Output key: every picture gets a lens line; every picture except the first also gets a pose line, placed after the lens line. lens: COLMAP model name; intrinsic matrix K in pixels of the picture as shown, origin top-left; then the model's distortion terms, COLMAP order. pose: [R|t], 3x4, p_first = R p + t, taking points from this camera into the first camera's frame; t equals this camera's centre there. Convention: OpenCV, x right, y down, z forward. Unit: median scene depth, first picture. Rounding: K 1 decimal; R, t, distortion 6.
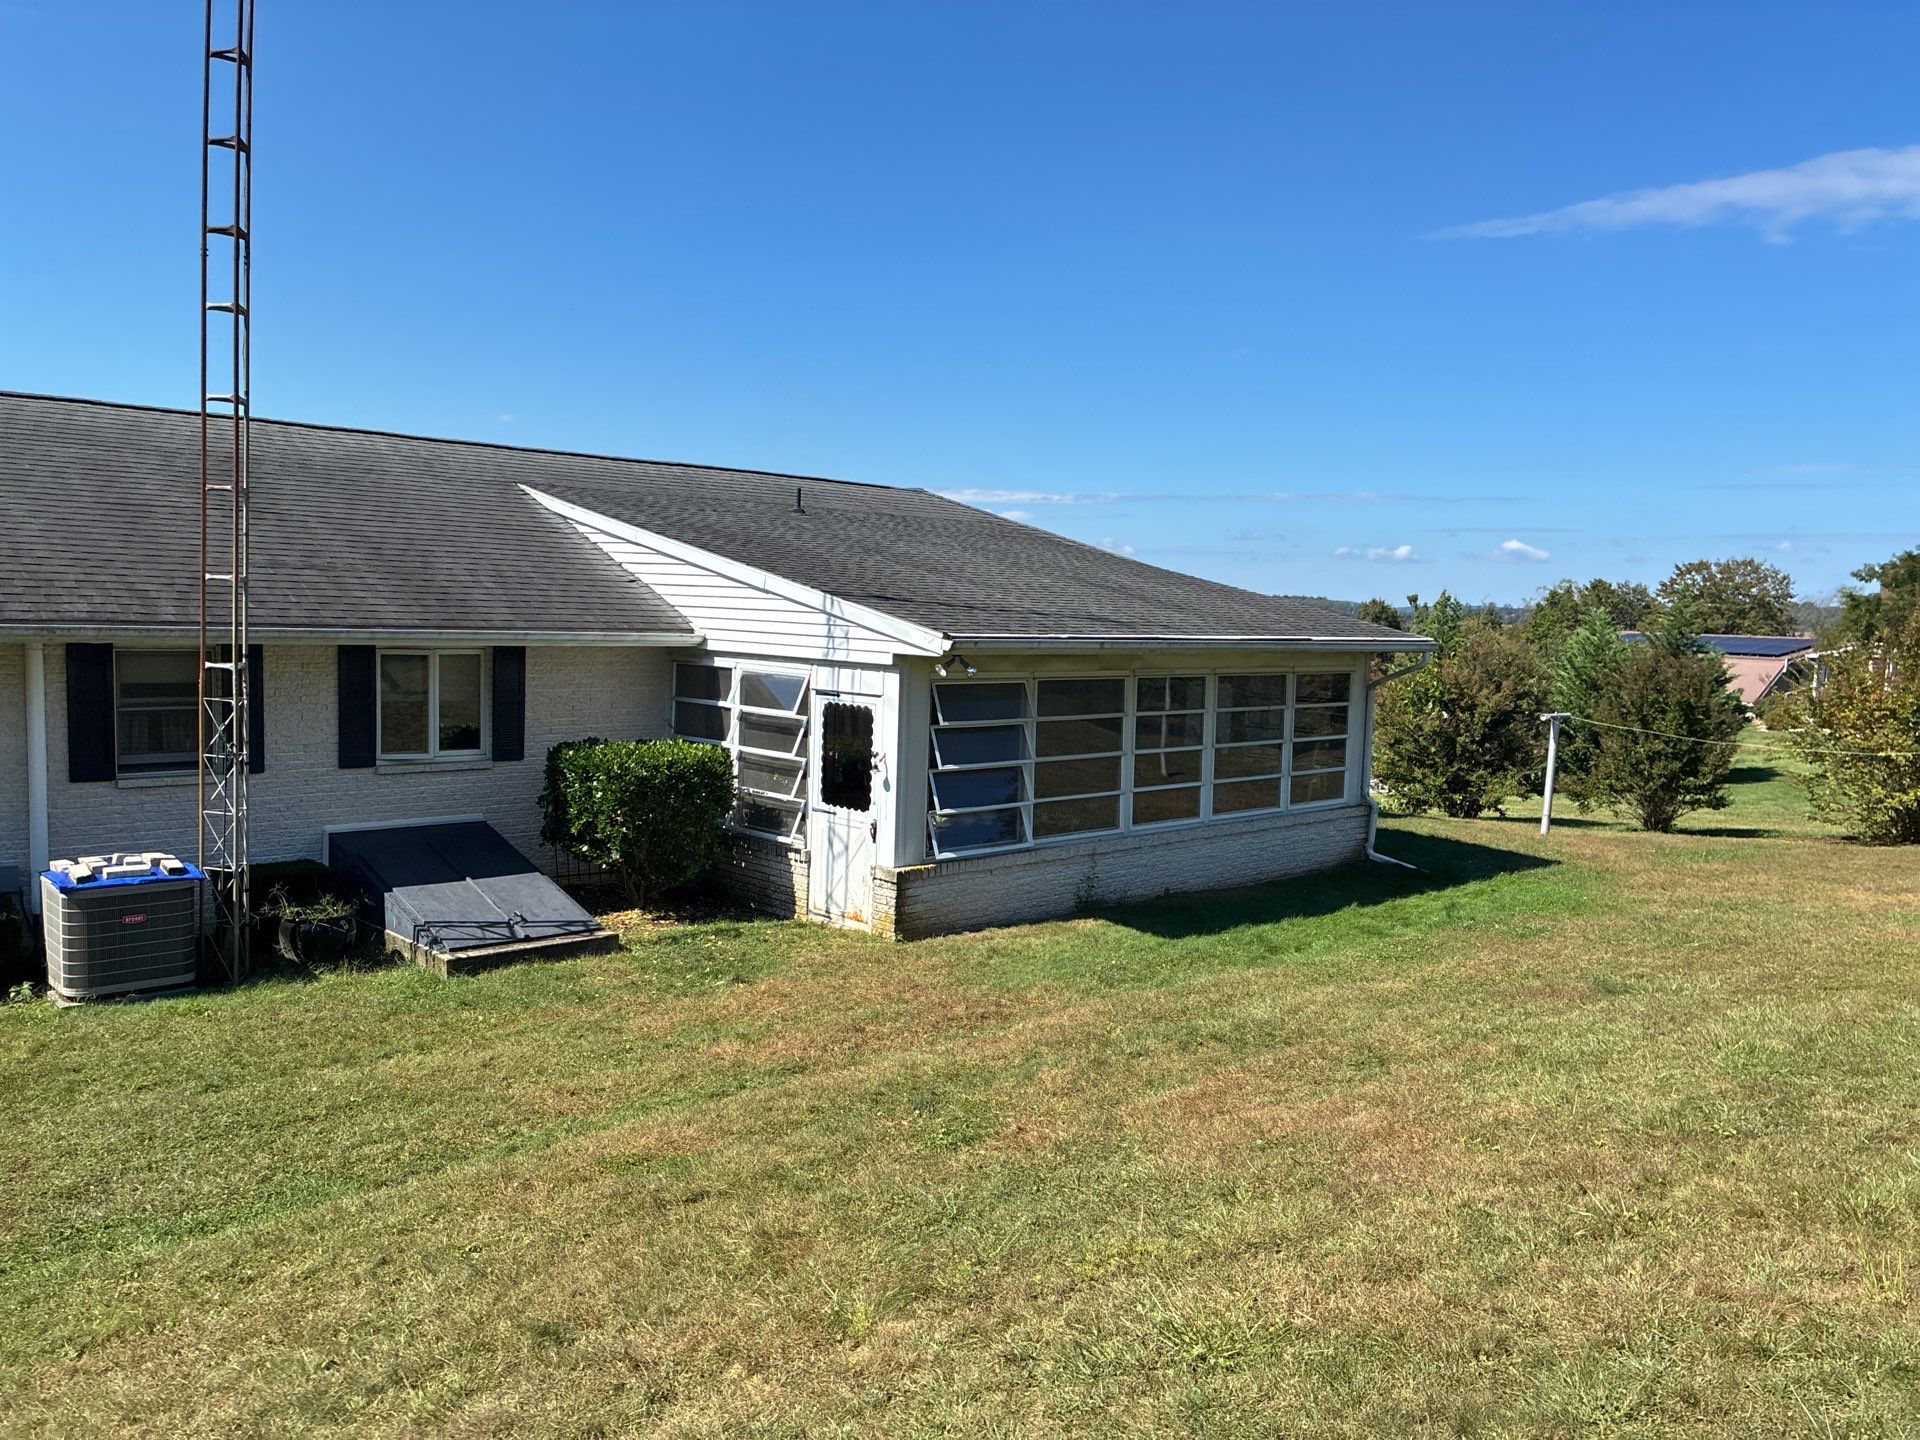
lens RADIAL K [[1386.5, 0, 960.0], [0, 1386.5, 720.0], [0, 0, 1]] dist [-0.100495, -0.003765]
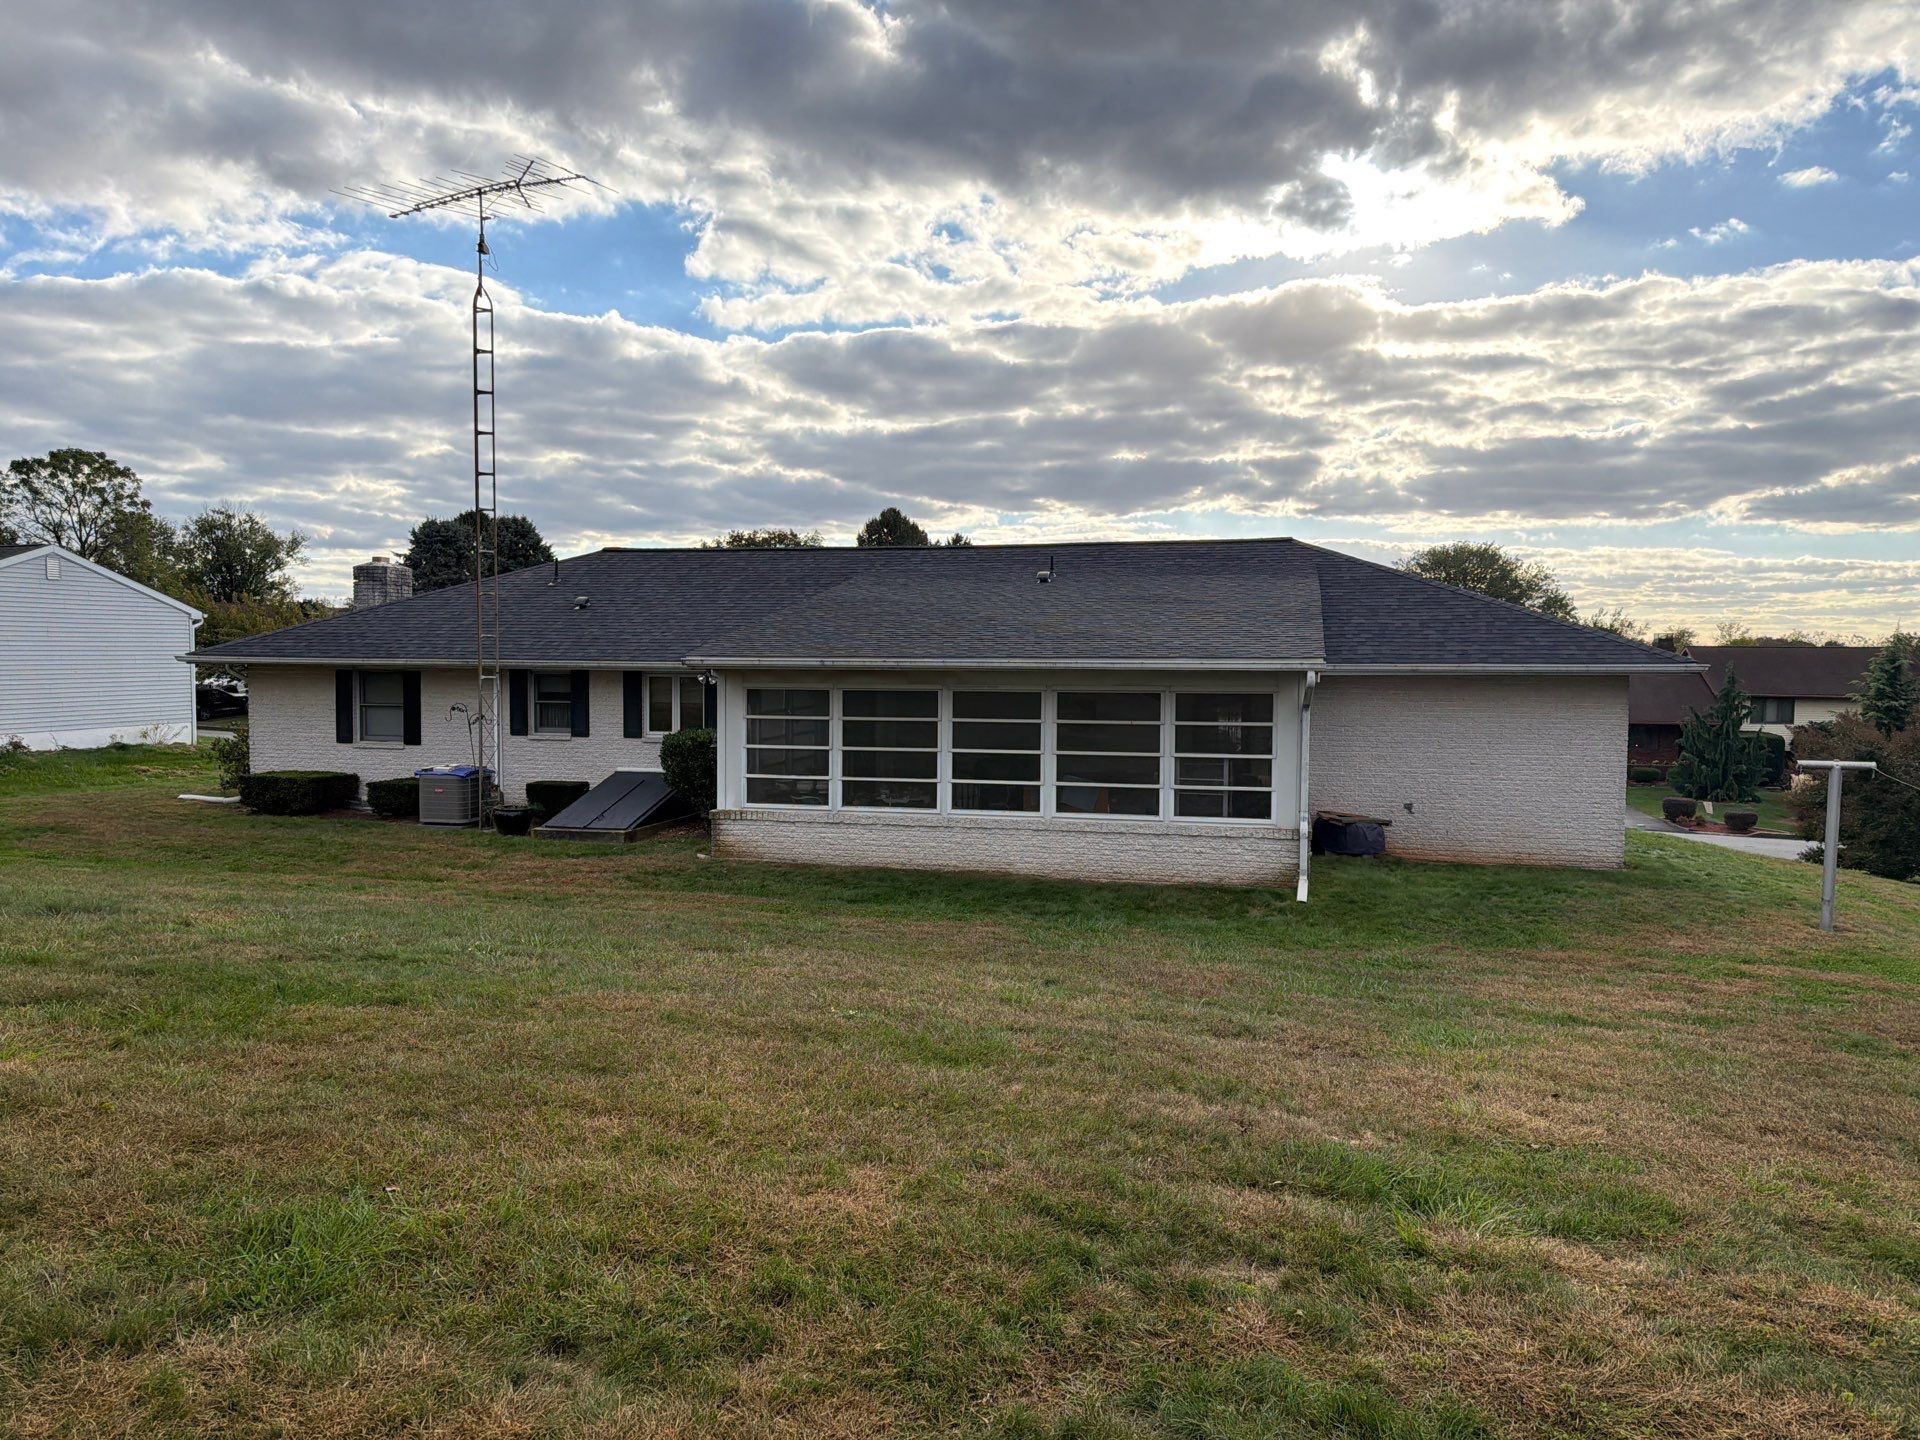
lens RADIAL K [[1386.5, 0, 960.0], [0, 1386.5, 720.0], [0, 0, 1]] dist [-0.100495, -0.003765]
pose [[0.596216, 0.017262, -0.802638, 1.228281], [-0.054855, 0.998308, -0.019276, 0.021086], [0.800948, 0.055521, 0.596154, 0.278096]]
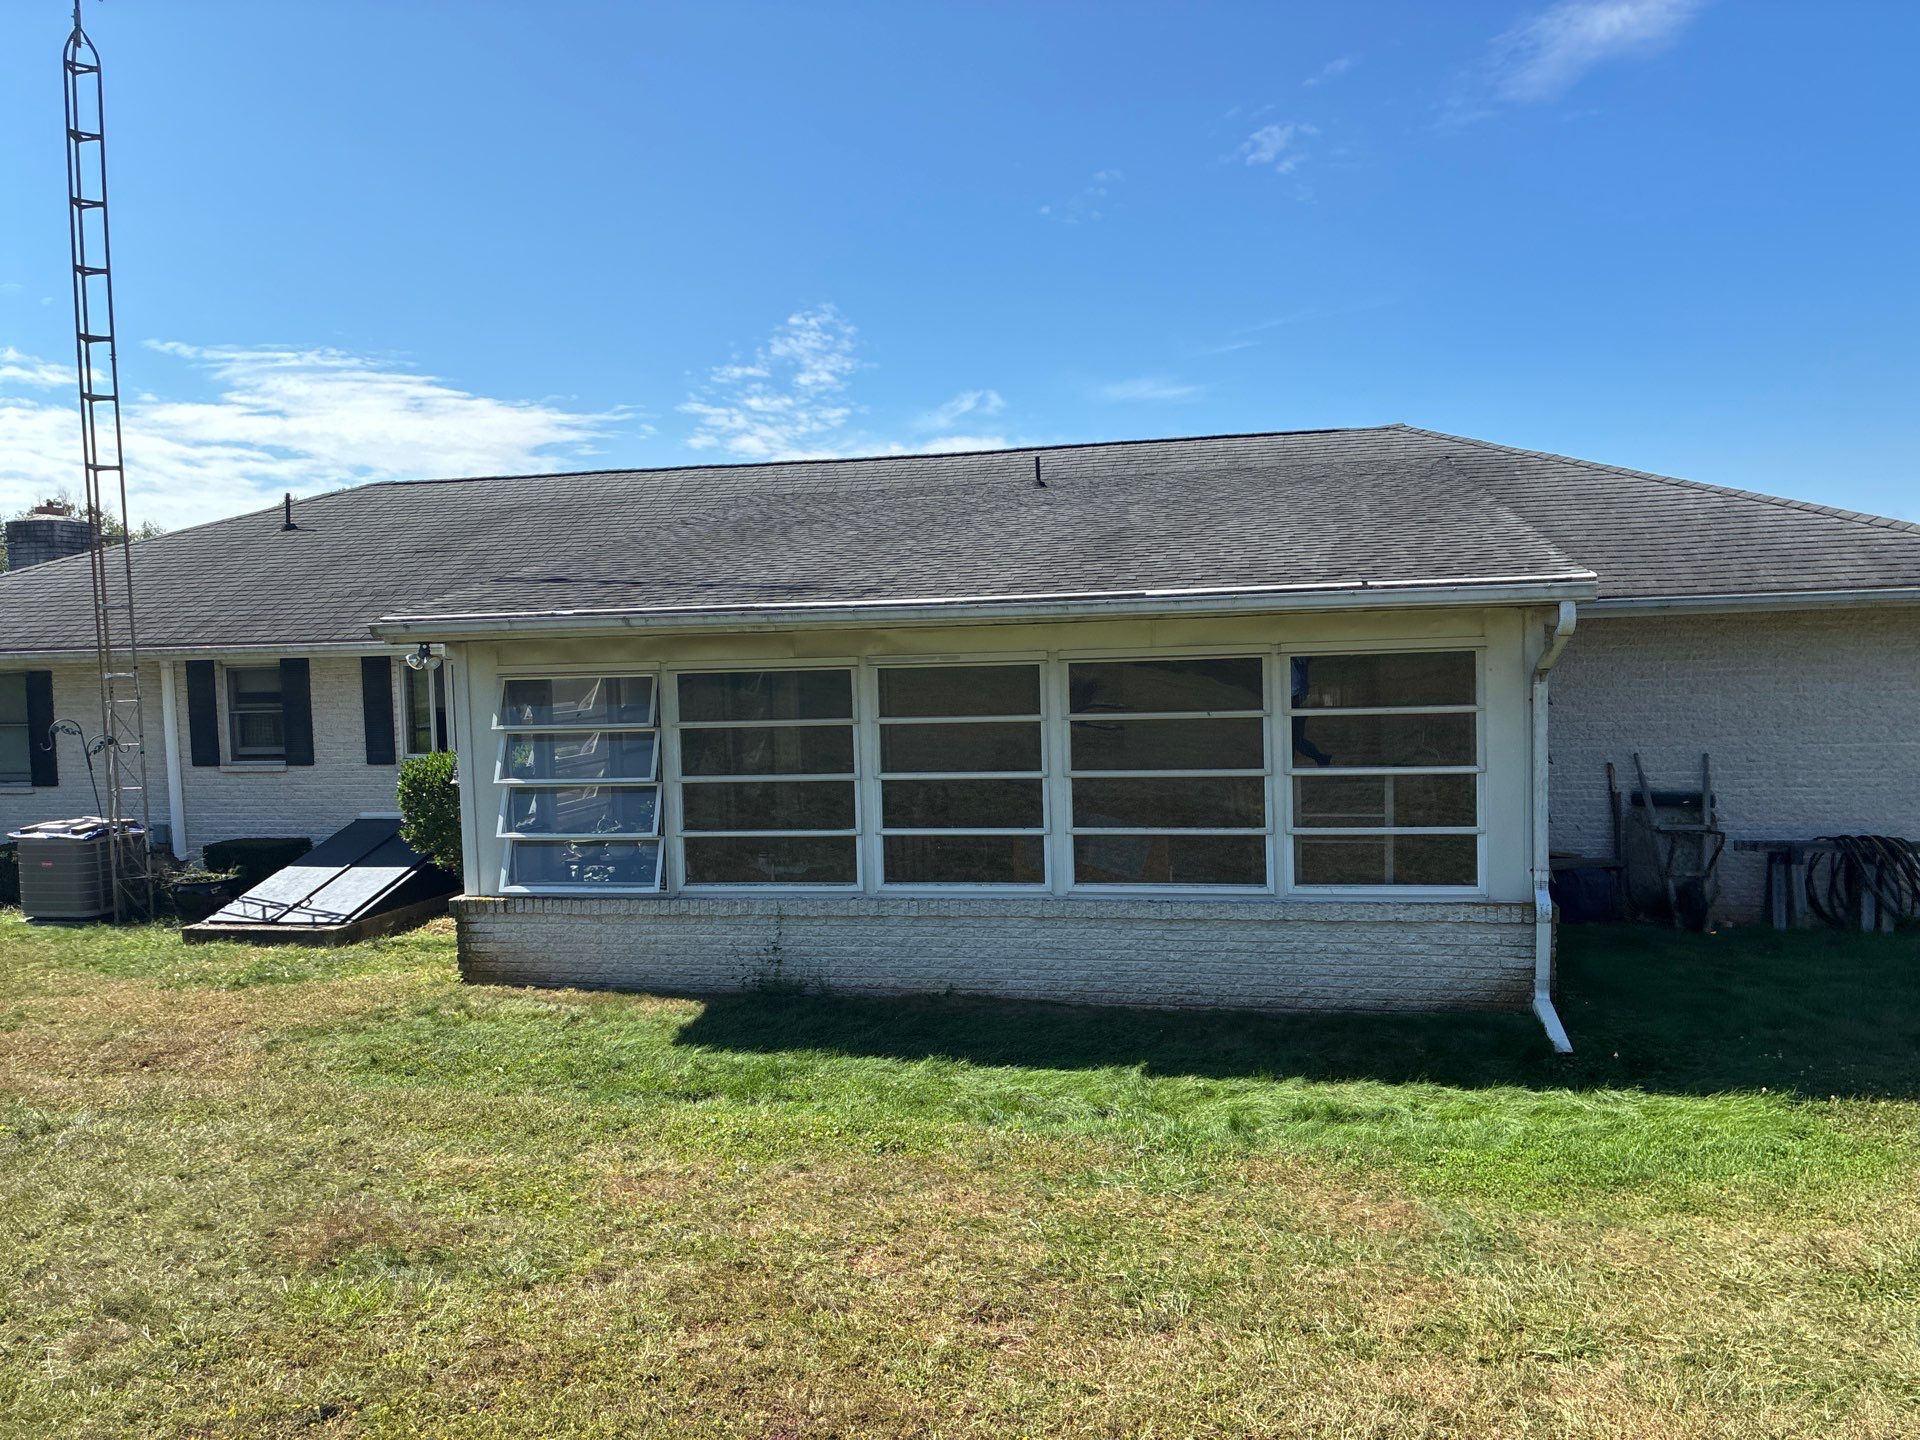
lens RADIAL K [[1386.5, 0, 960.0], [0, 1386.5, 720.0], [0, 0, 1]] dist [-0.100495, -0.003765]
pose [[0.625889, 0.003105, -0.779906, 0.739012], [-0.018667, 0.999765, -0.011001, 0.001643], [0.779689, 0.021444, 0.625800, 0.651661]]
